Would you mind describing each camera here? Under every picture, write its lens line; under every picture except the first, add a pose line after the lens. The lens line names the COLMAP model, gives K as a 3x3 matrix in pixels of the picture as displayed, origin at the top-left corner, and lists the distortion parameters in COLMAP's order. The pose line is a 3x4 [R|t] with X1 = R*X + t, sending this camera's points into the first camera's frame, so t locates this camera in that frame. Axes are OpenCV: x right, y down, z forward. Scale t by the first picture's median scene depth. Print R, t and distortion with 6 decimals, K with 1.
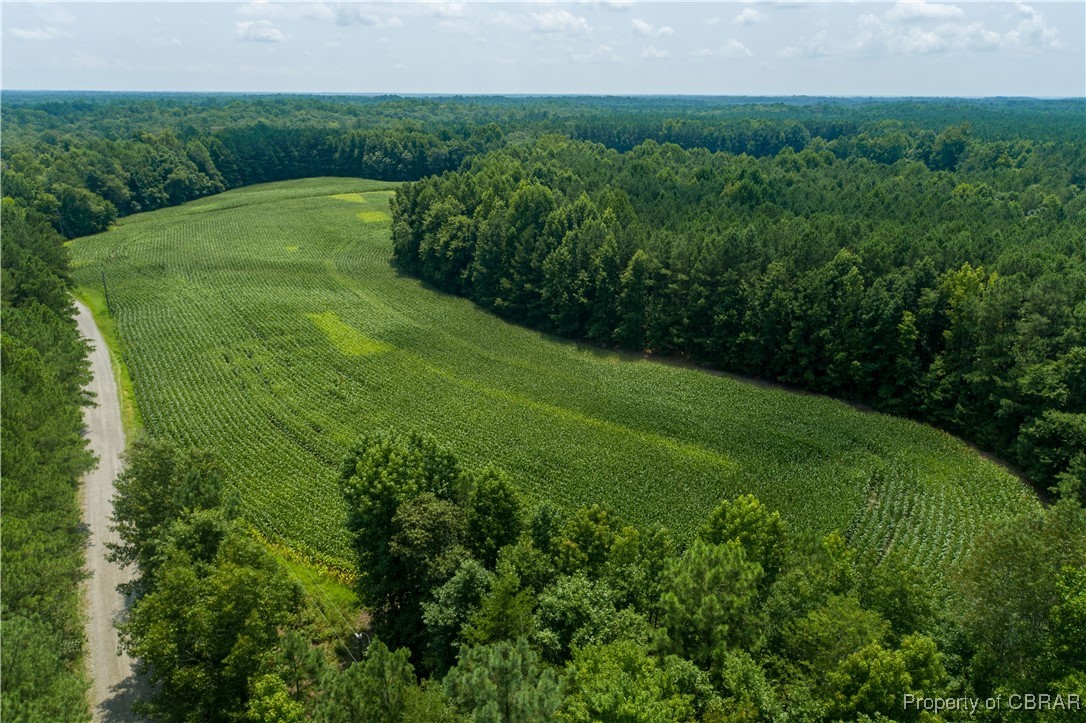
lens RADIAL K [[758.9, 0, 542.3], [0, 758.9, 363.3], [0, 0, 1]] dist [-0.002713, 0.015541]
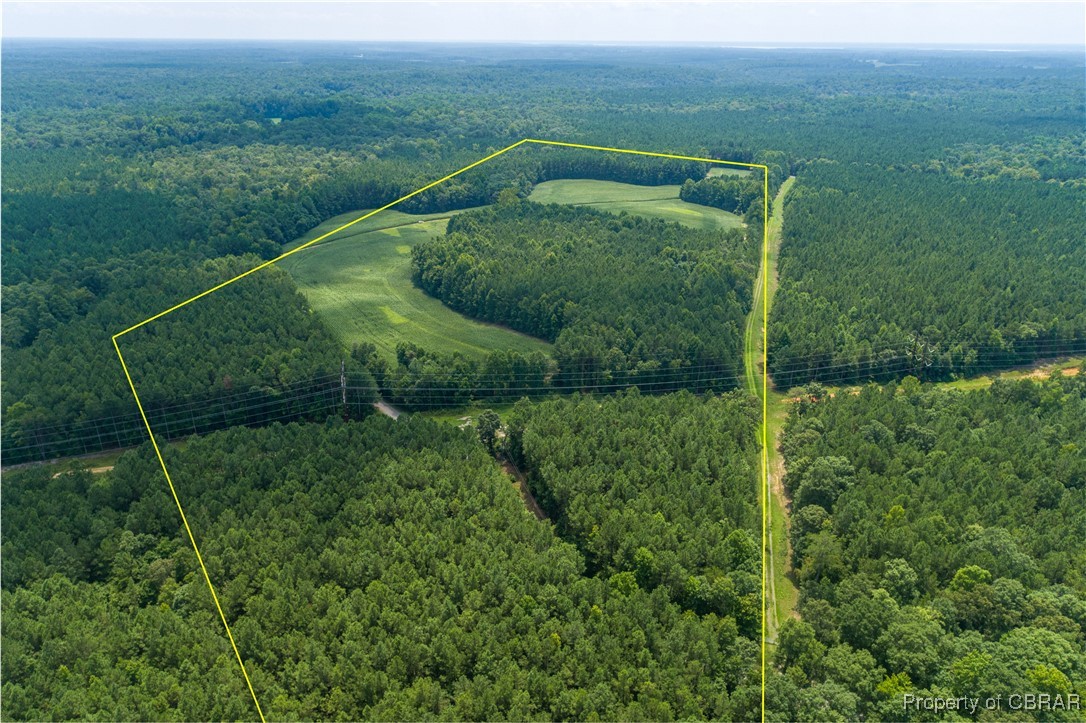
lens RADIAL K [[758.9, 0, 543.4], [0, 758.9, 360.7], [0, 0, 1]] dist [-0.002713, 0.015541]
pose [[0.999008, 0.017723, -0.040863, 0.344136], [-0.015333, 0.998194, 0.058081, -0.033079], [0.041818, -0.057397, 0.997475, -1.483519]]
